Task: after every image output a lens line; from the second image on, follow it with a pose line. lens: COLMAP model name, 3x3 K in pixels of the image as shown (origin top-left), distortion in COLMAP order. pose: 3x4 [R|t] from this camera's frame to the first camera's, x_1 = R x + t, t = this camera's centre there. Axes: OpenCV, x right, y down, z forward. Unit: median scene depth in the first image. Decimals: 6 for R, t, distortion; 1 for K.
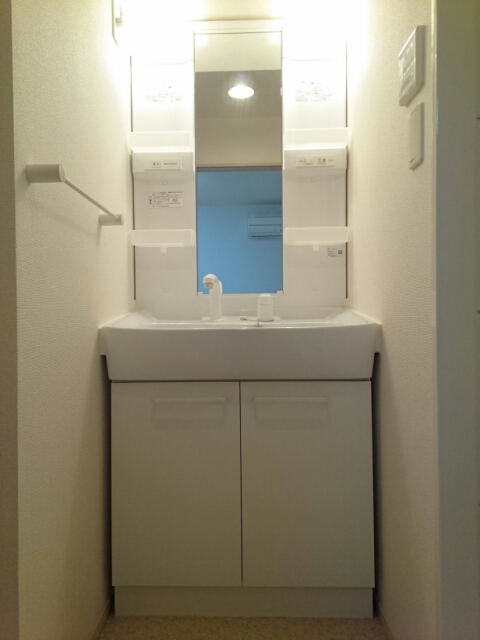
lens RADIAL K [[507.1, 0, 237.4], [0, 507.1, 317.7], [0, 0, 1]] dist [0.119194, -0.014718]
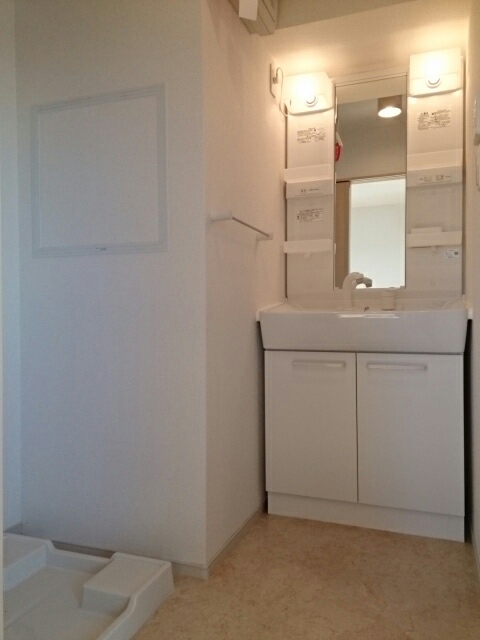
lens RADIAL K [[507.1, 0, 239.2], [0, 507.1, 317.3], [0, 0, 1]] dist [0.119194, -0.014718]
pose [[0.949290, 0.015676, -0.314009, 0.118876], [-0.016383, 0.999866, 0.000386, 0.034148], [0.313973, 0.004778, 0.949420, -0.336497]]
